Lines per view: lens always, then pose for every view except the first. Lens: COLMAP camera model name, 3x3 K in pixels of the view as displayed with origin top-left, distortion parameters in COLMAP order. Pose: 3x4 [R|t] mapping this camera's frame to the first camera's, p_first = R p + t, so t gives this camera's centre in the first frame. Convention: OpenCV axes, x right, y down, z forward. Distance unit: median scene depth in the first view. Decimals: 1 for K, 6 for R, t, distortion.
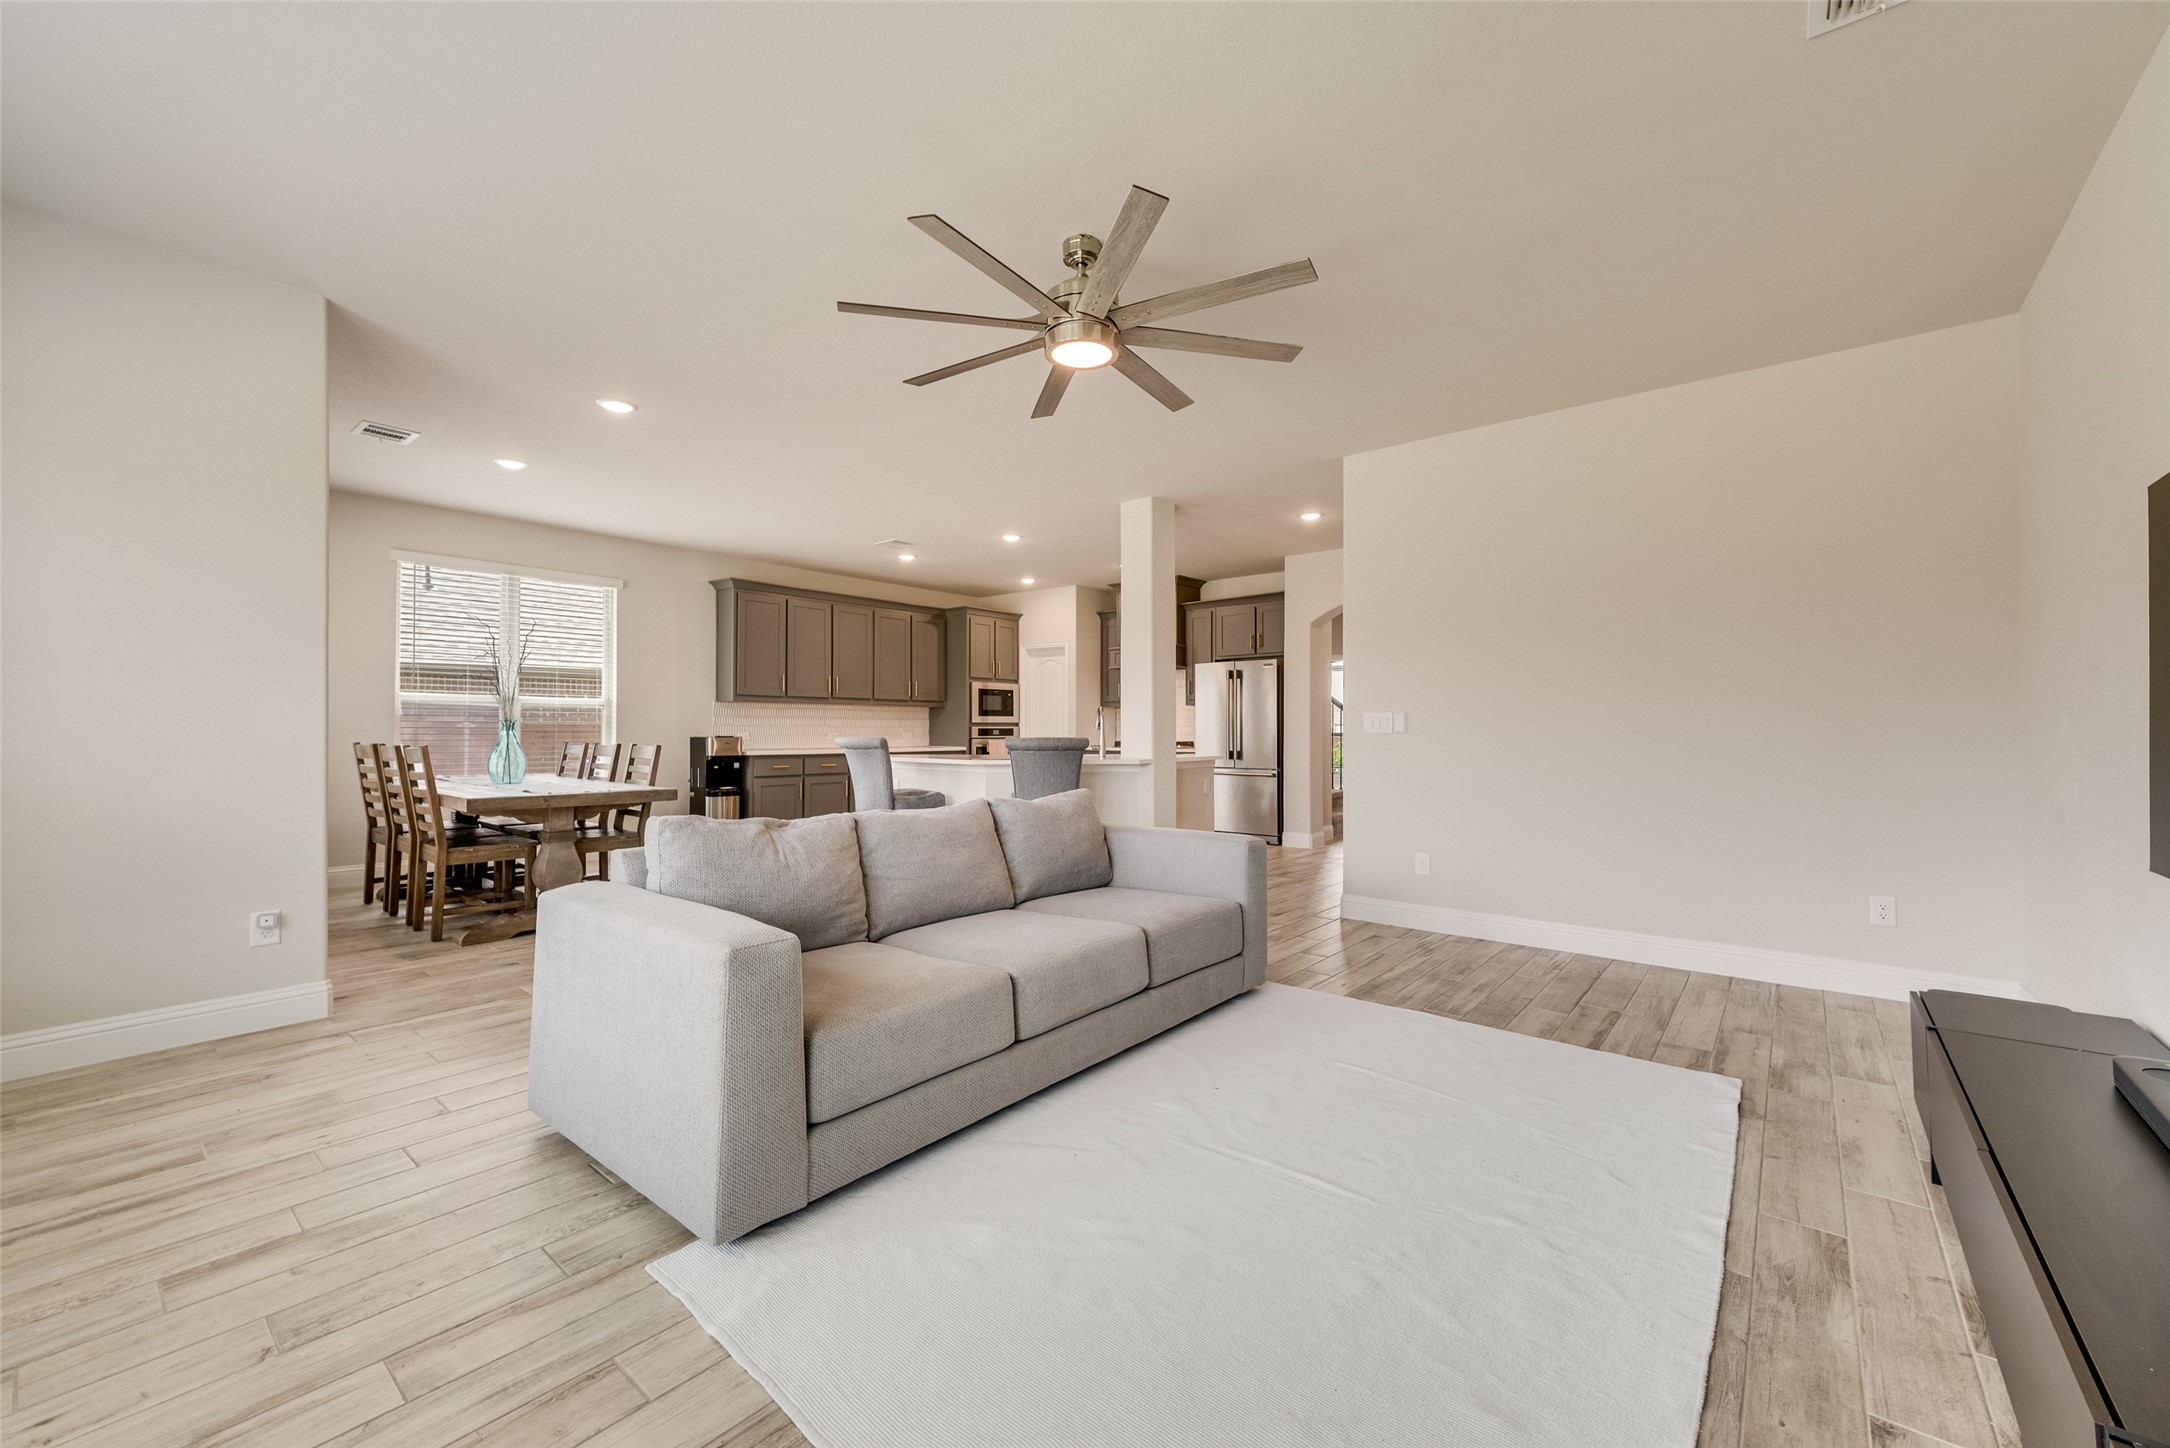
lens RADIAL K [[862.7, 0, 1092.9], [0, 862.7, 729.2], [0, 0, 1]] dist [0.002247, 0.000002]
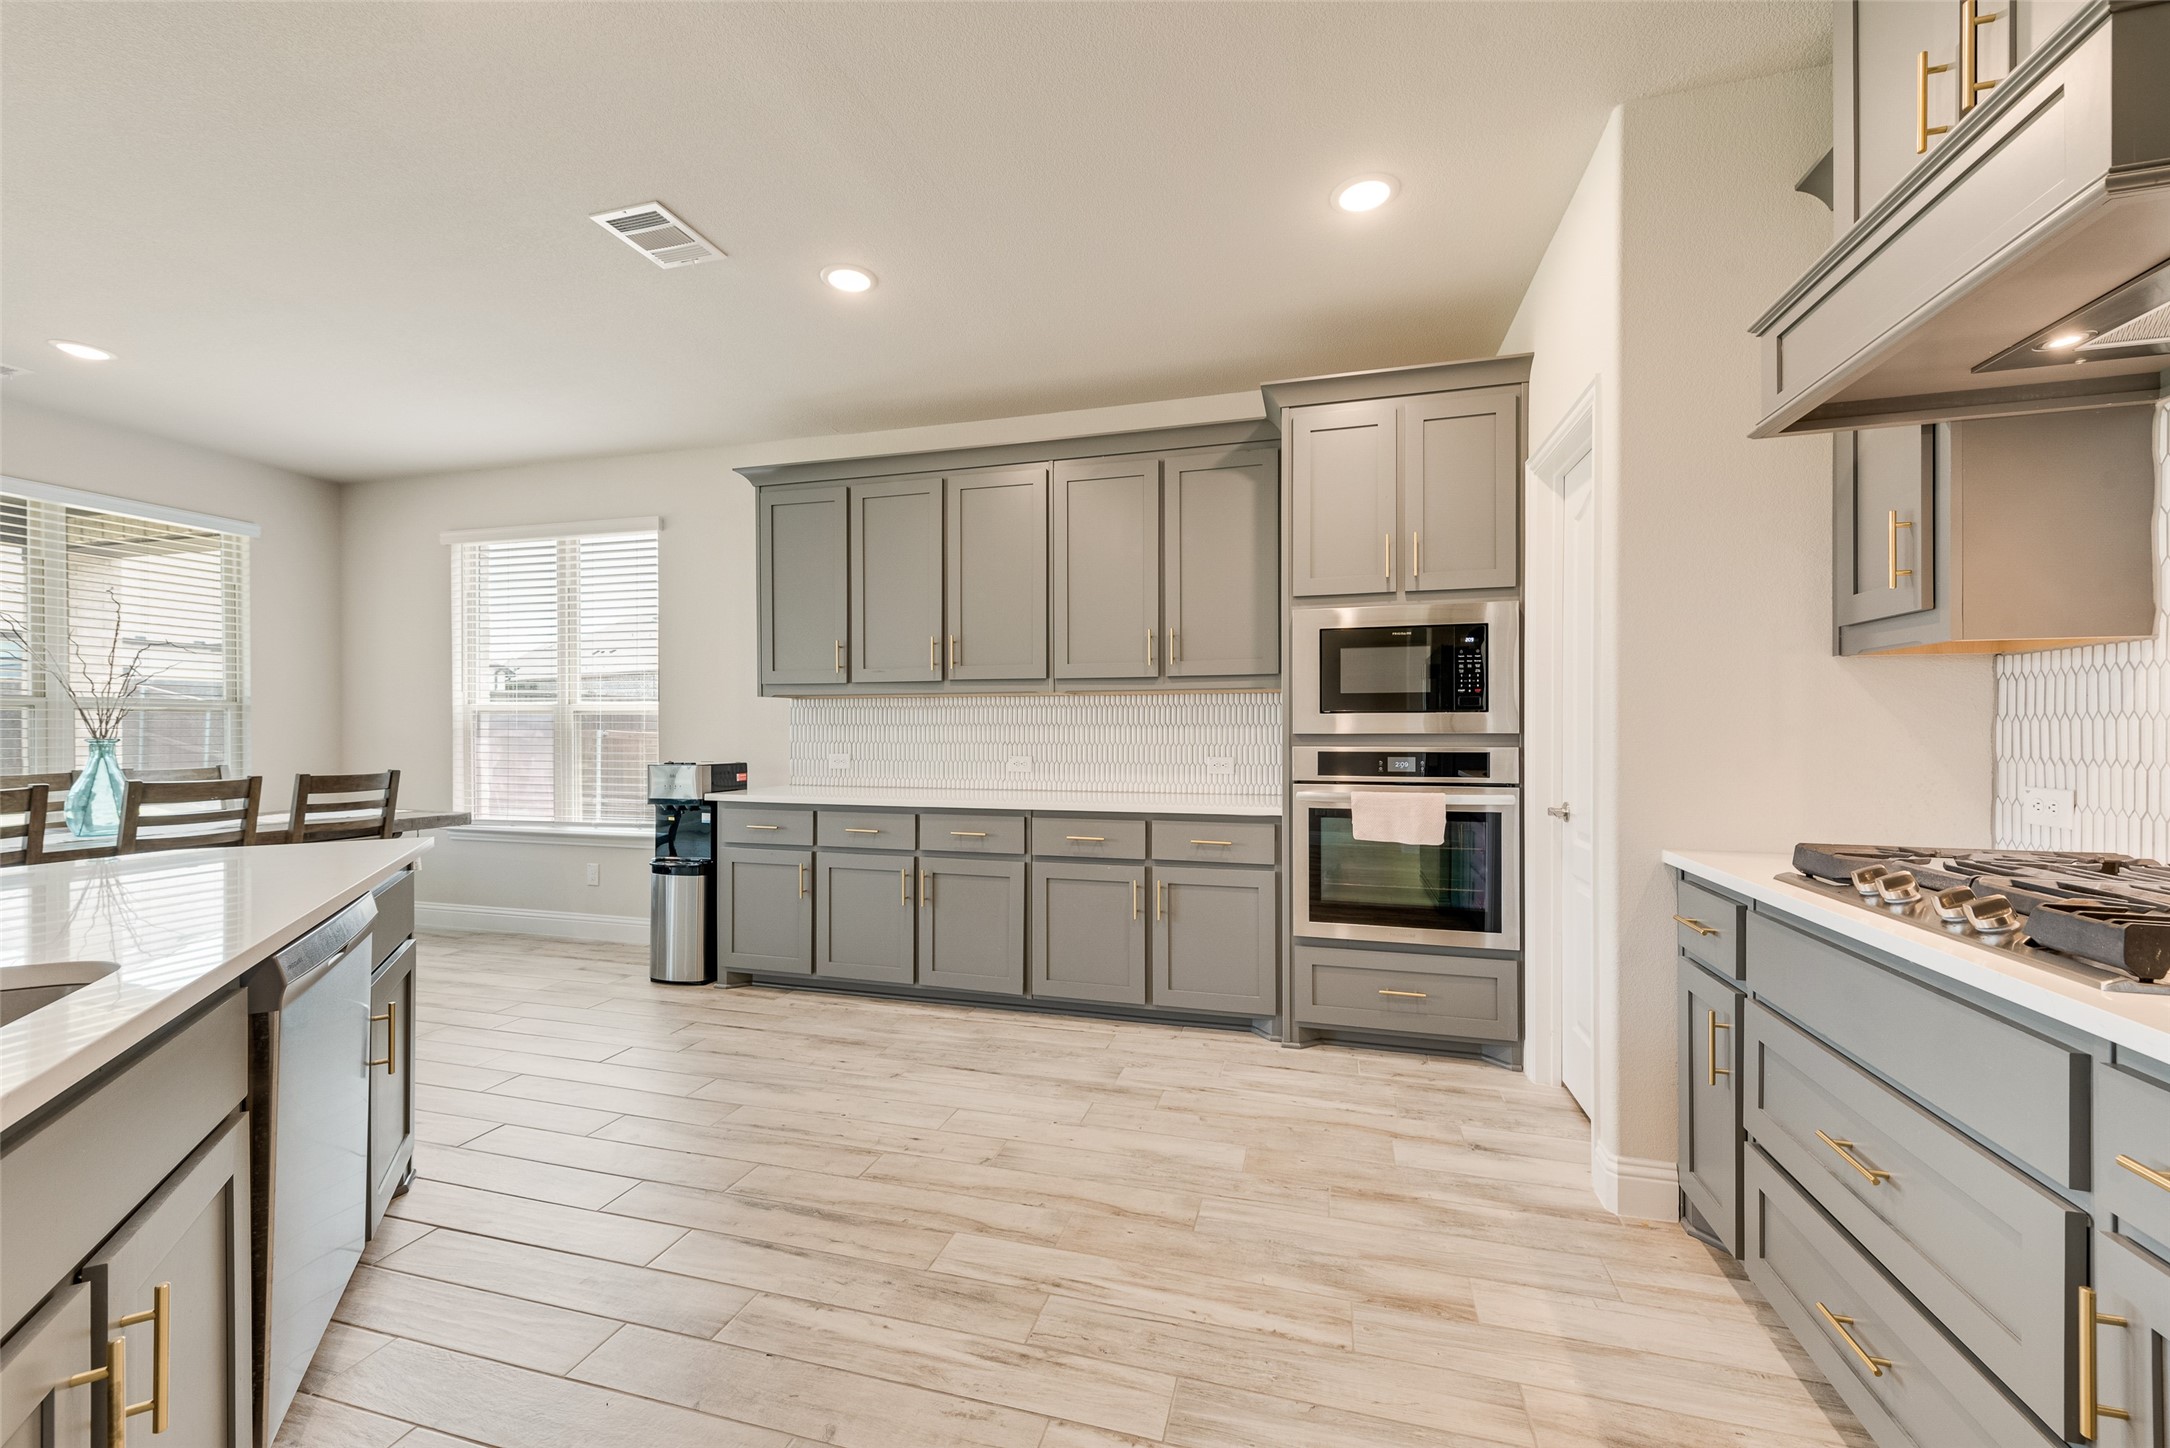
lens RADIAL K [[862.7, 0, 1076.9], [0, 862.7, 727.2], [0, 0, 1]] dist [0.002247, 0.000002]
pose [[0.384497, -0.007682, -0.923094, 0.132571], [-0.001653, 0.999958, -0.009011, -0.007231], [0.923125, 0.004990, 0.384468, 0.816287]]
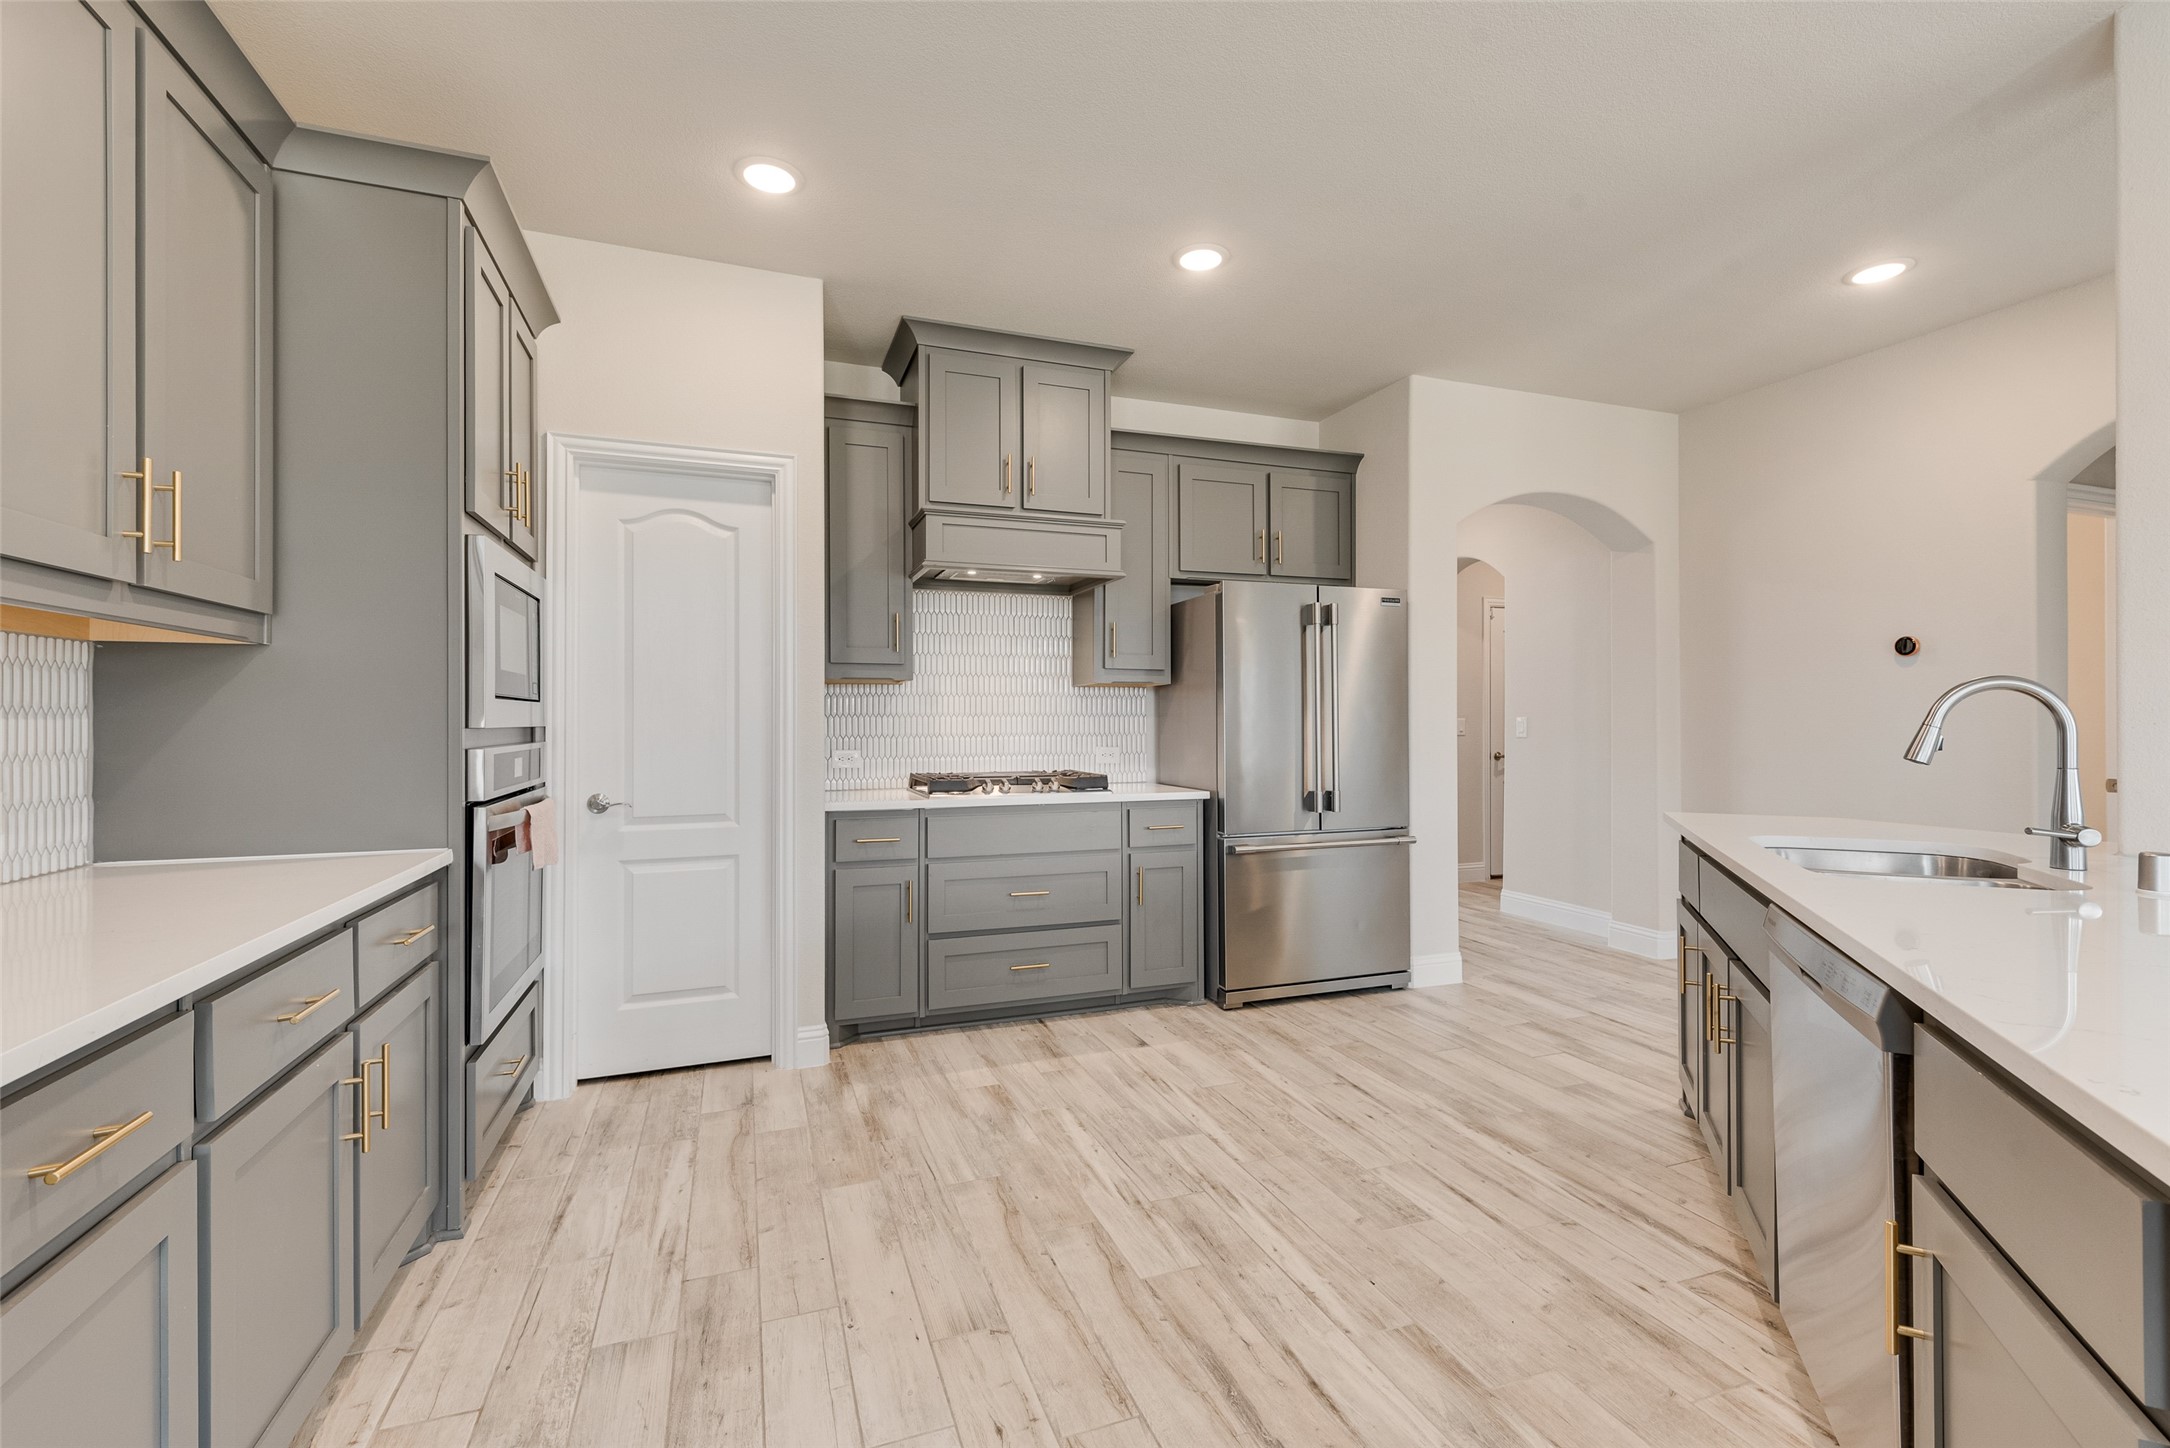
lens RADIAL K [[866.9, 0, 1088.8], [0, 866.9, 722.0], [0, 0, 1]] dist [0.001749, -0.000061]
pose [[0.528850, -0.006788, 0.848688, -0.236943], [0.007919, 0.999964, 0.003063, -0.010955], [-0.848678, 0.005101, 0.528885, 0.778021]]
